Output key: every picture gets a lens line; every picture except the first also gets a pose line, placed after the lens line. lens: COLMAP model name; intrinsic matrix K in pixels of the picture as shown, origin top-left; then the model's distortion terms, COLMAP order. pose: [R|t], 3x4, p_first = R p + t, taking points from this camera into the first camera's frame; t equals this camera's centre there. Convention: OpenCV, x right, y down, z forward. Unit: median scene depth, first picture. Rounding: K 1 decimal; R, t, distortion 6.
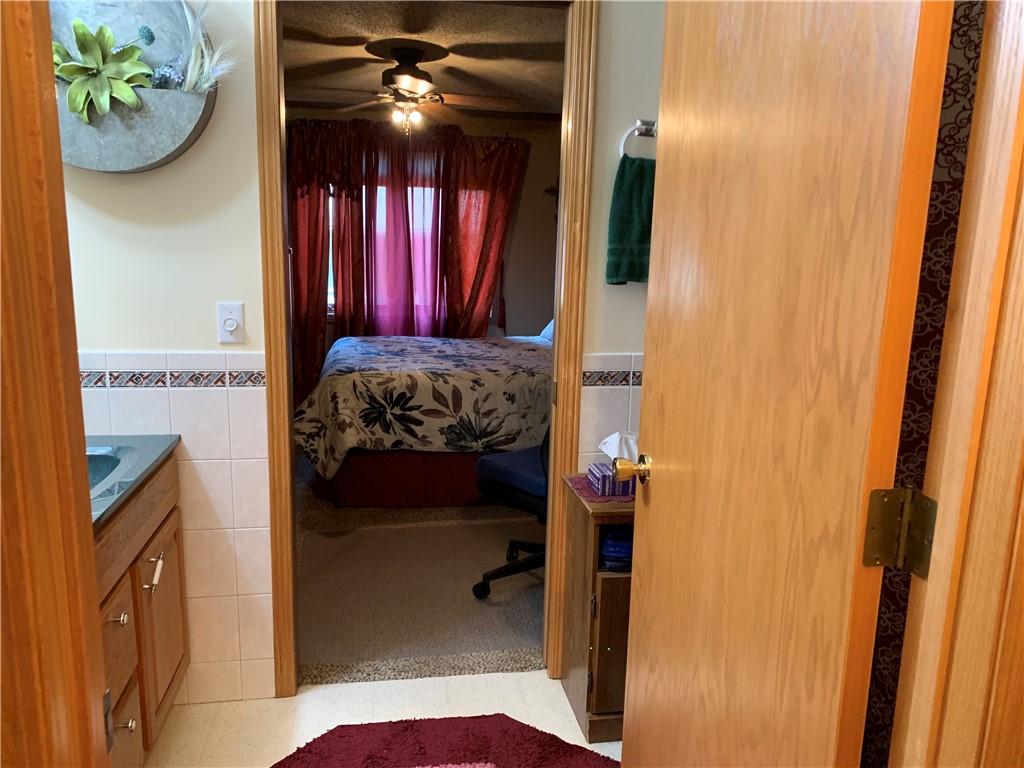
lens RADIAL K [[785.1, 0, 511.8], [0, 785.1, 386.0], [0, 0, 1]] dist [0.007211, 0.001631]
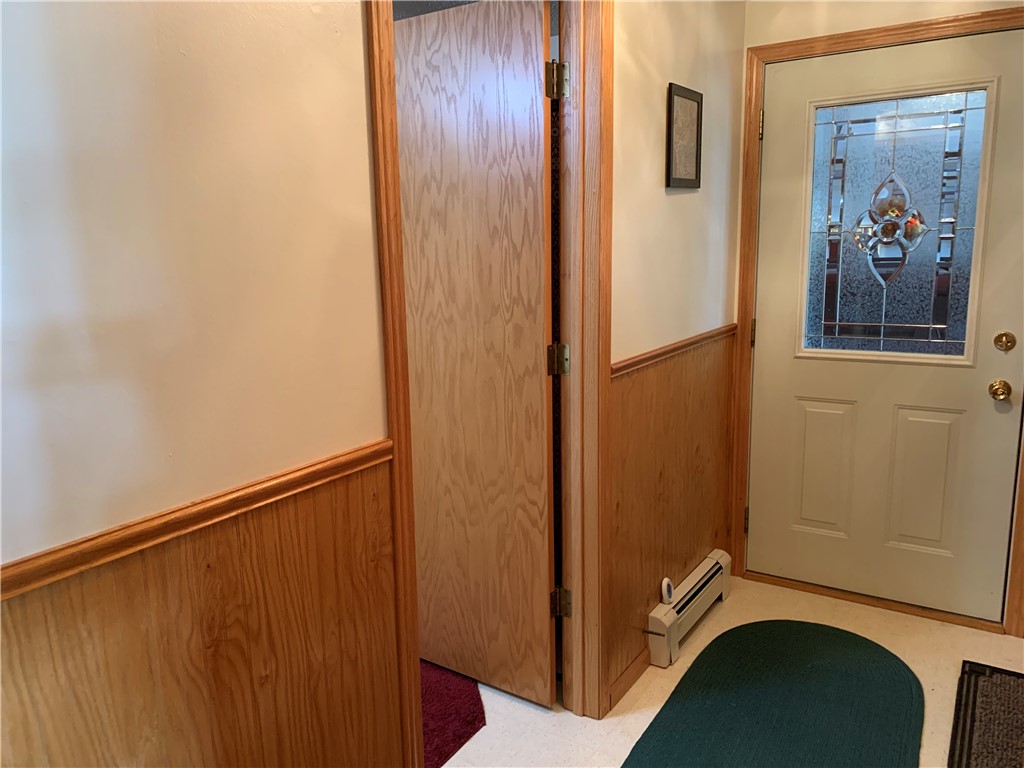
lens RADIAL K [[785.1, 0, 511.4], [0, 785.1, 385.9], [0, 0, 1]] dist [0.007211, 0.001631]
pose [[0.681619, -0.170698, 0.711518, -1.400892], [0.172684, 0.982467, 0.070272, 0.054424], [-0.711039, 0.074969, 0.699145, -0.689667]]
